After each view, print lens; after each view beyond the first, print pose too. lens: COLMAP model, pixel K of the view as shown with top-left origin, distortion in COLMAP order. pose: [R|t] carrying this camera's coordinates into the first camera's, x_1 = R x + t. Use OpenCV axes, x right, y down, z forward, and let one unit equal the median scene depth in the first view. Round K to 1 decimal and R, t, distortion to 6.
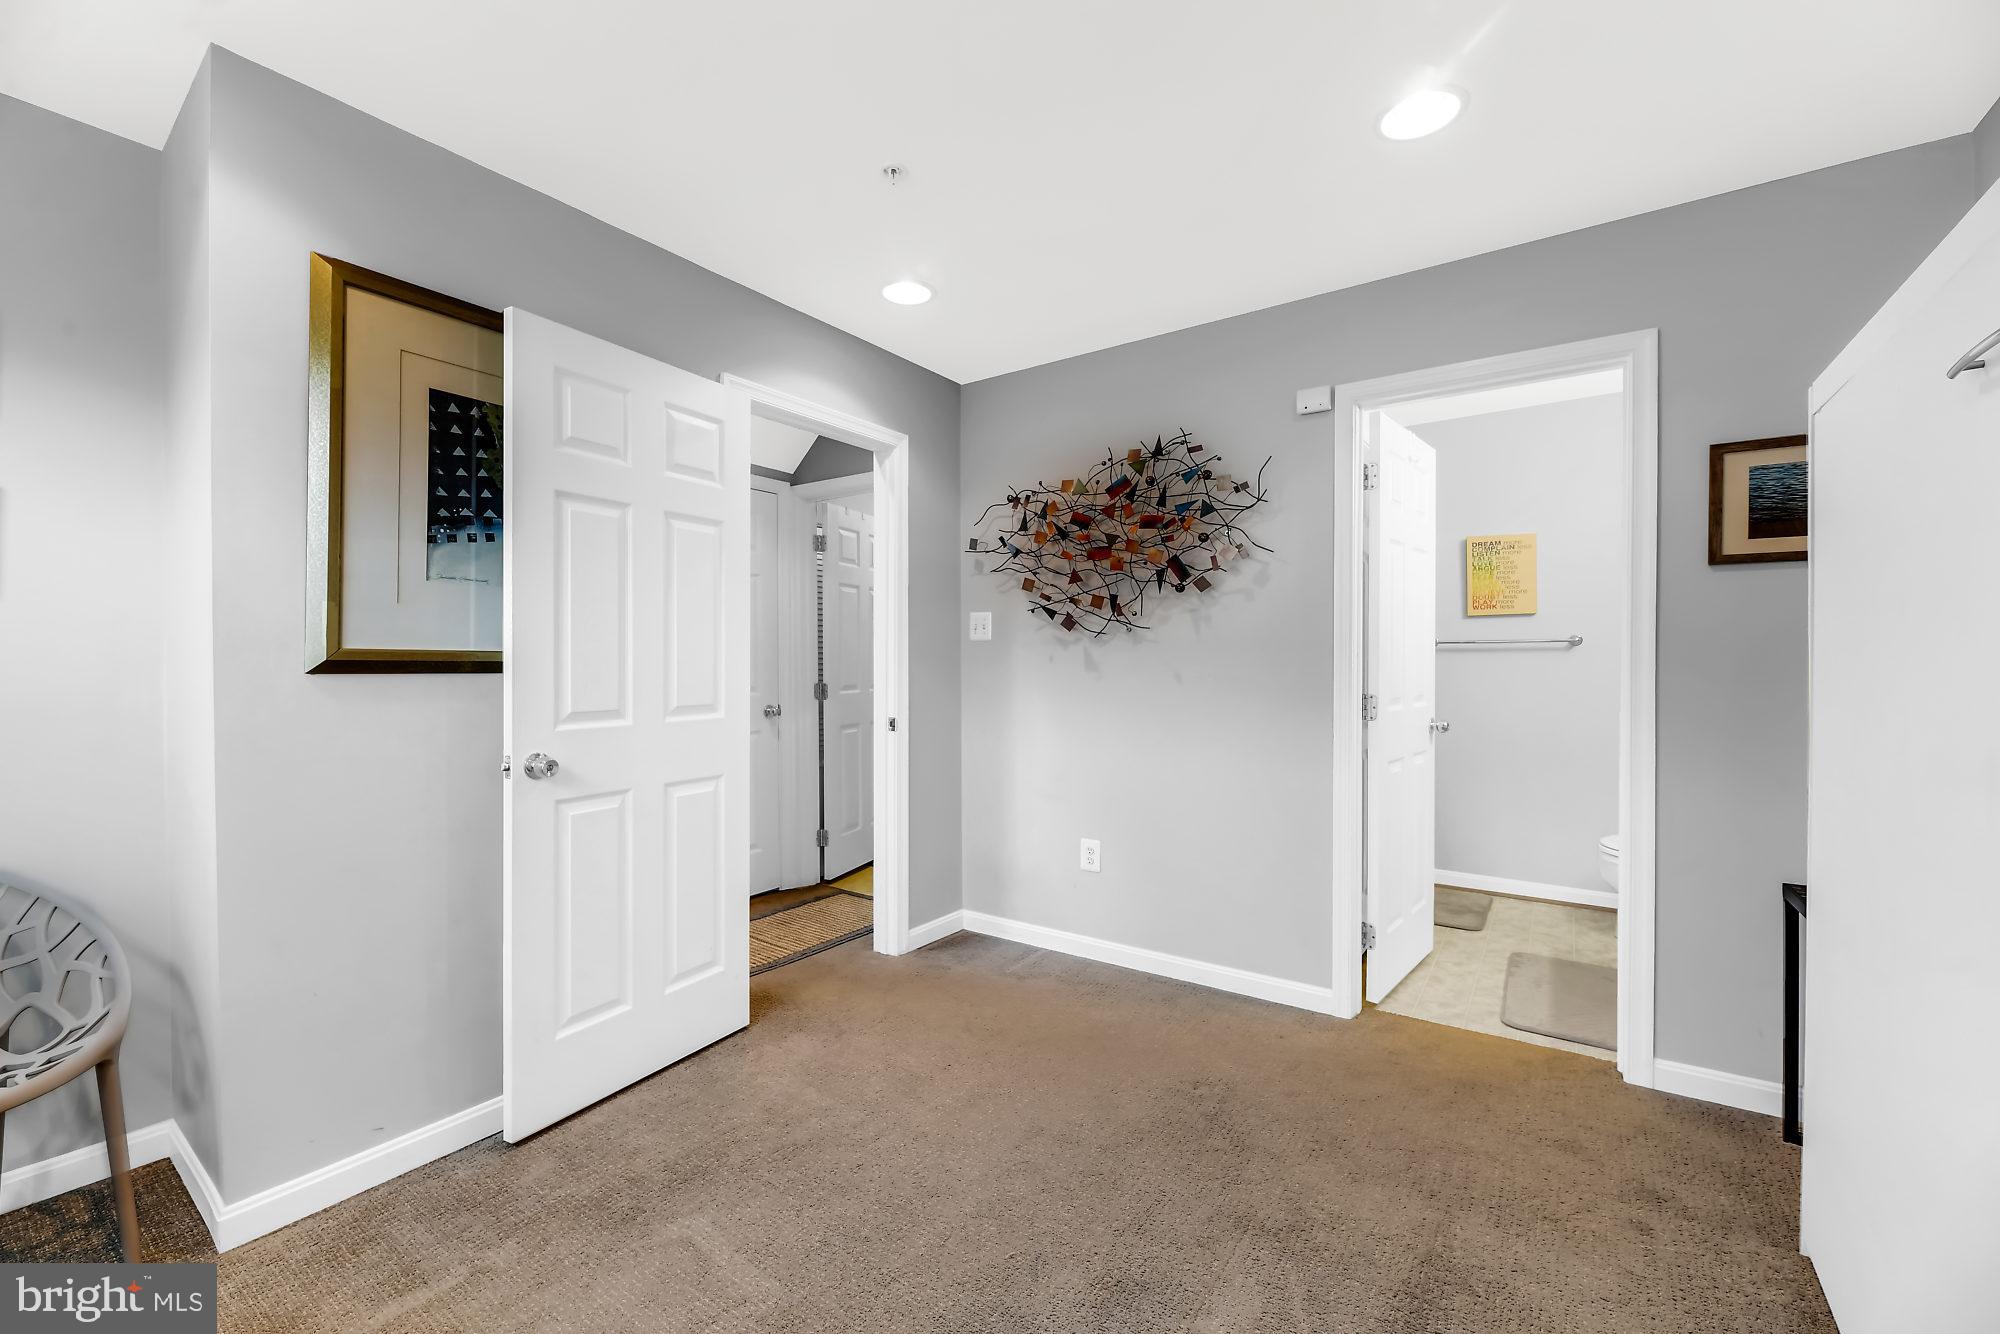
lens RADIAL K [[821.0, 0, 998.2], [0, 821.0, 662.2], [0, 0, 1]] dist [-0.011592, -0.000378]
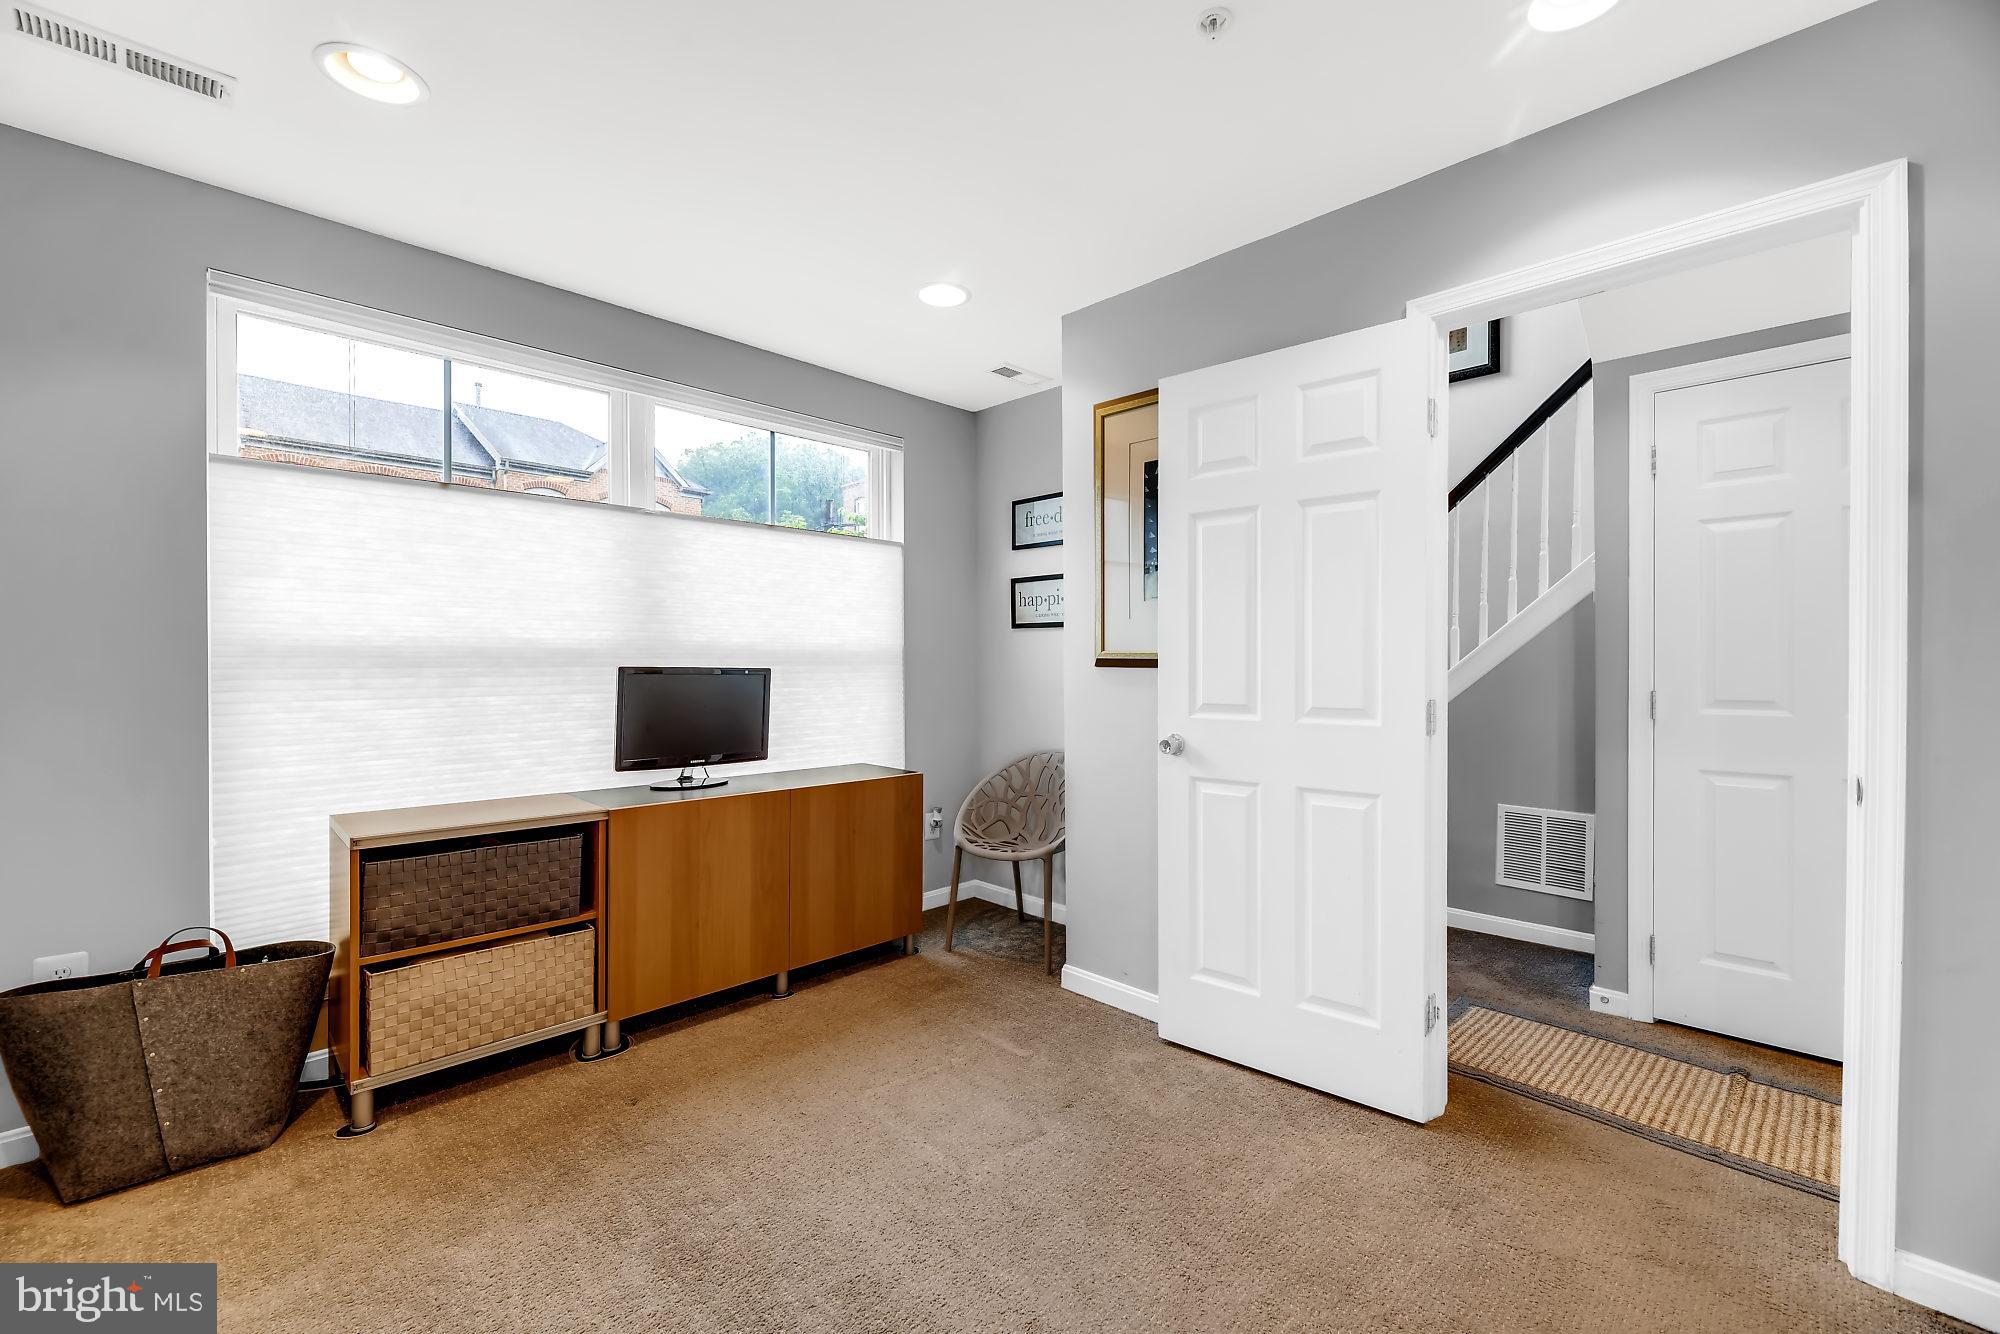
lens RADIAL K [[821.0, 0, 998.2], [0, 821.0, 662.2], [0, 0, 1]] dist [-0.011592, -0.000378]
pose [[-0.184763, 0.005021, -0.982770, 0.666641], [-0.000926, 0.999986, 0.005283, -0.002209], [0.982783, 0.001886, -0.184756, 0.934515]]
